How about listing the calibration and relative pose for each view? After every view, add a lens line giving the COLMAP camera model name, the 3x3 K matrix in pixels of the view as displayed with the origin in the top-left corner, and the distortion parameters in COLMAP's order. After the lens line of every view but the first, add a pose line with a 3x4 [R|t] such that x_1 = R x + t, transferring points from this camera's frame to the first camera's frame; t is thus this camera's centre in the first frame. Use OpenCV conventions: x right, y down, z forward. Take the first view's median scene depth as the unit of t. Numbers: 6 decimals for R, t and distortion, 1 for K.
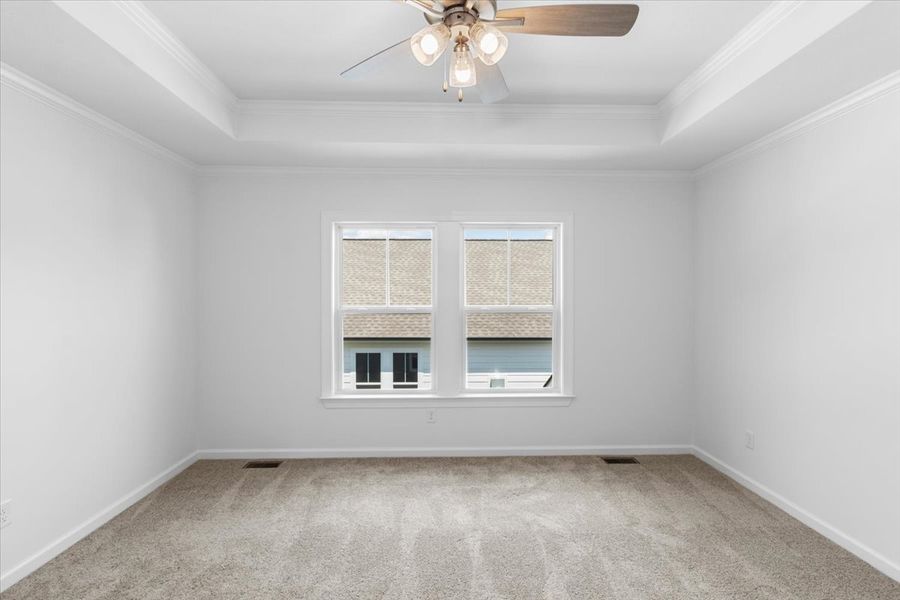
lens RADIAL K [[415.6, 0, 451.2], [0, 415.6, 304.0], [0, 0, 1]] dist [0.004430, -0.000721]
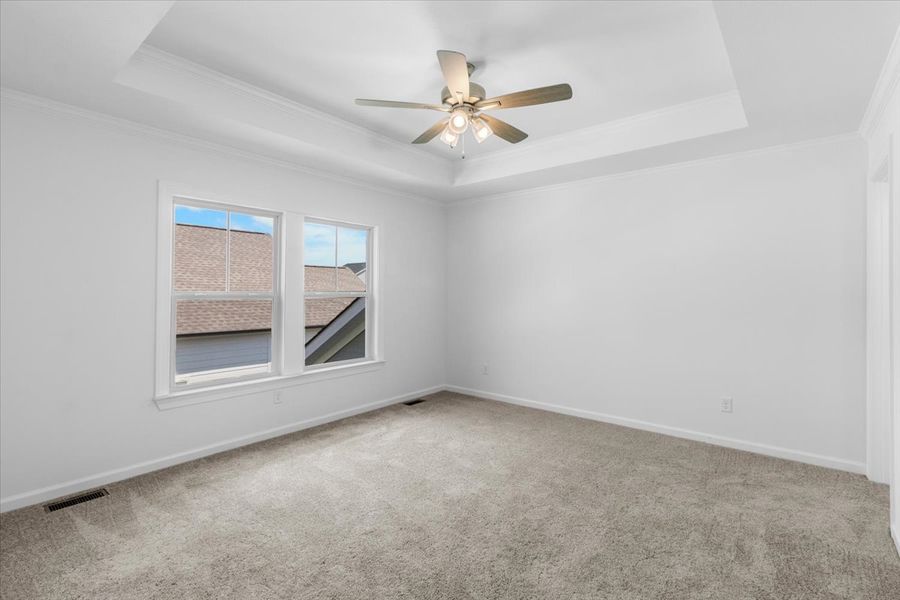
lens RADIAL K [[415.6, 0, 445.4], [0, 415.6, 297.7], [0, 0, 1]] dist [0.004430, -0.000721]
pose [[0.664330, -0.008775, 0.747388, -0.607146], [0.010352, 0.999943, 0.002538, 0.023464], [-0.747368, 0.006051, 0.664383, -0.009254]]
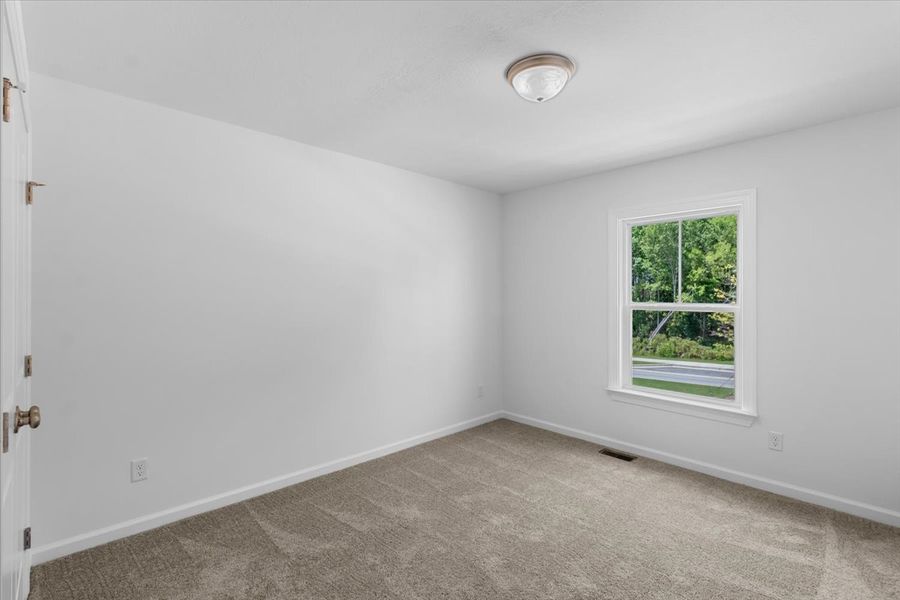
lens RADIAL K [[415.6, 0, 451.3], [0, 415.6, 297.5], [0, 0, 1]] dist [0.004430, -0.000721]
pose [[0.658433, 0.000136, -0.752639, 0.063477], [-0.005620, 0.999973, -0.004735, -0.000322], [0.752618, 0.007347, 0.658416, 0.000965]]
